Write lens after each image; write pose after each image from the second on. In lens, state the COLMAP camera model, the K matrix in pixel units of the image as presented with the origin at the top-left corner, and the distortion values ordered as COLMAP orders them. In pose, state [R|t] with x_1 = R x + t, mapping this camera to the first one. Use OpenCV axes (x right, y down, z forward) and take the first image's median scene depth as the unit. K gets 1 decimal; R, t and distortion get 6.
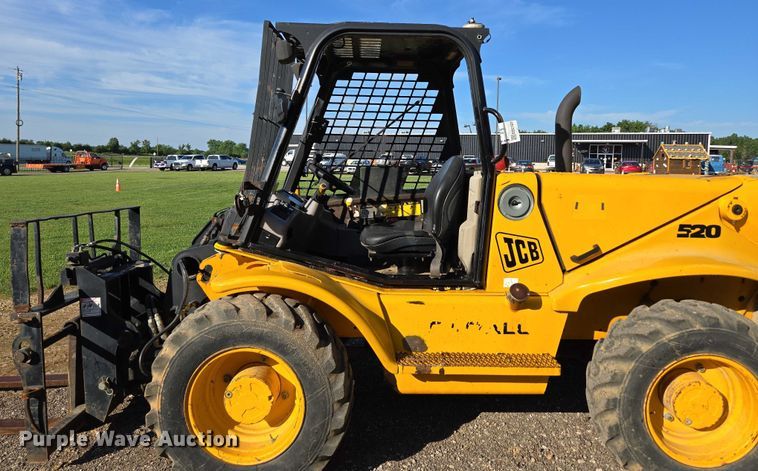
lens RADIAL K [[509.5, 0, 382.4], [0, 509.5, 186.8], [0, 0, 1]] dist [0.076526, -0.059584]
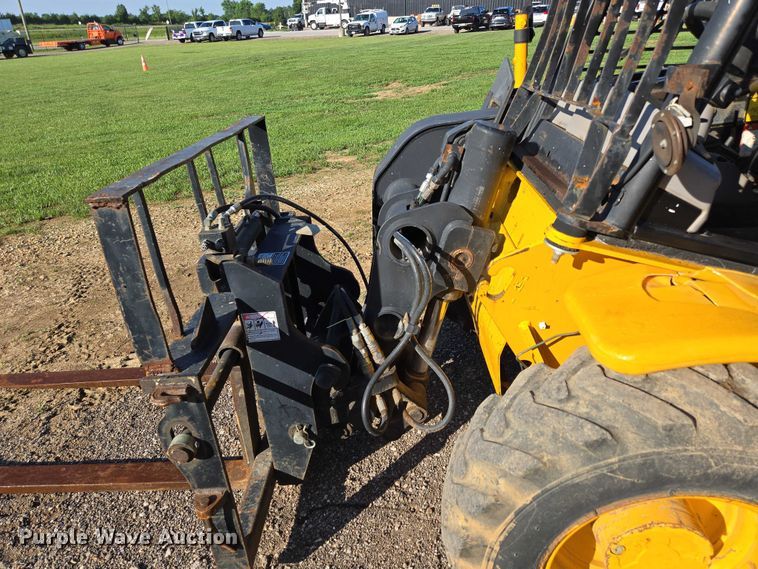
lens RADIAL K [[516.3, 0, 380.9], [0, 516.3, 280.8], [0, 0, 1]] dist [0.052942, -0.039607]
pose [[0.996635, -0.019843, -0.079533, -0.399707], [0.050293, 0.914202, 0.402127, -0.029442], [0.064730, -0.404774, 0.912123, 0.540148]]
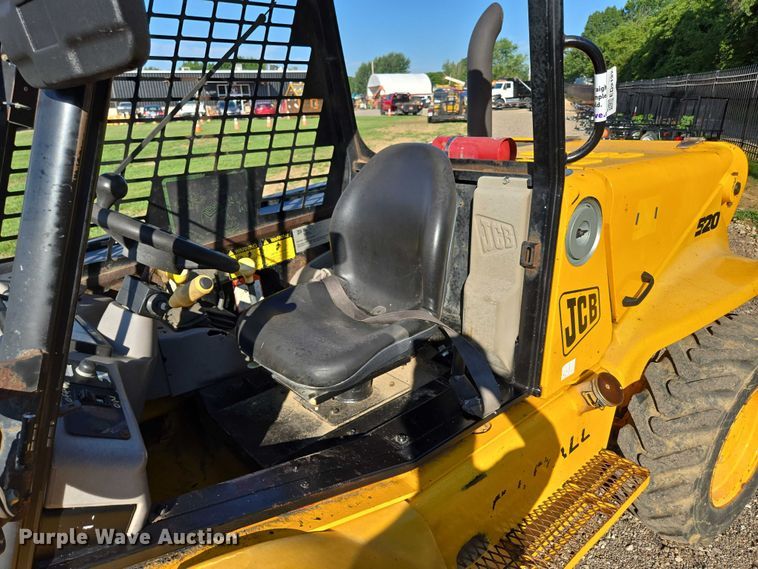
lens RADIAL K [[516.3, 0, 379.8], [0, 516.3, 287.6], [0, 0, 1]] dist [0.052942, -0.039607]
pose [[0.771046, -0.250540, 0.585421, -0.221698], [0.072580, 0.947933, 0.310088, -0.093051], [-0.632630, -0.196602, 0.749084, 0.669249]]
